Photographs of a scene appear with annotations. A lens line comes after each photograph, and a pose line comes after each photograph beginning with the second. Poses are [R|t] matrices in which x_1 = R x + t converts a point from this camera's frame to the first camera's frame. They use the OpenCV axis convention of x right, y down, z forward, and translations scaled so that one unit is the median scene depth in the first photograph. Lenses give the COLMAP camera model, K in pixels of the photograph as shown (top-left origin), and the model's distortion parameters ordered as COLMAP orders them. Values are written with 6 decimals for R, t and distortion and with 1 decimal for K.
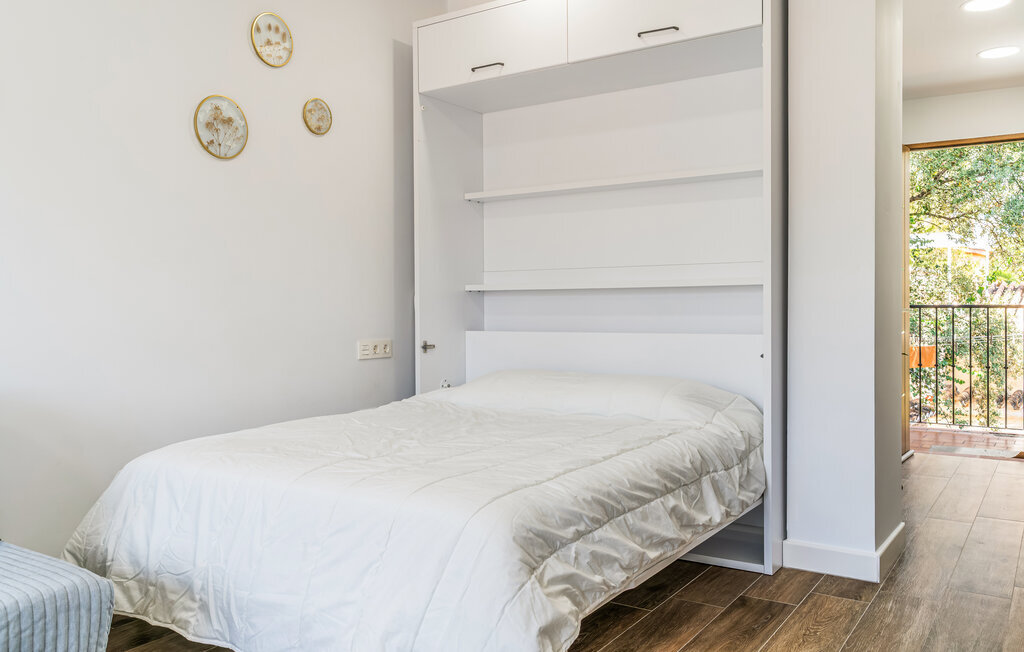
lens RADIAL K [[848.5, 0, 506.9], [0, 848.5, 322.2], [0, 0, 1]] dist [0.000015, -0.001575]
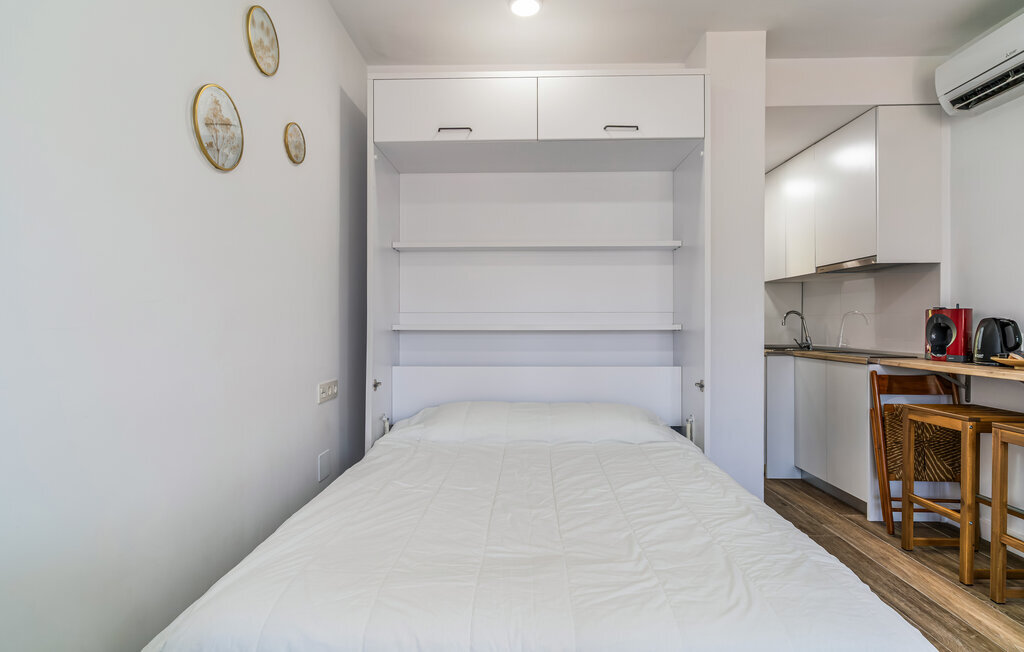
lens RADIAL K [[508.1, 0, 512.9], [0, 508.1, 327.2], [0, 0, 1]] dist [-0.004375, -0.000252]
pose [[0.837886, 0.001864, 0.545842, -0.337810], [0.006111, 0.999899, -0.012795, -0.037898], [-0.545811, 0.014056, 0.837791, 0.434393]]
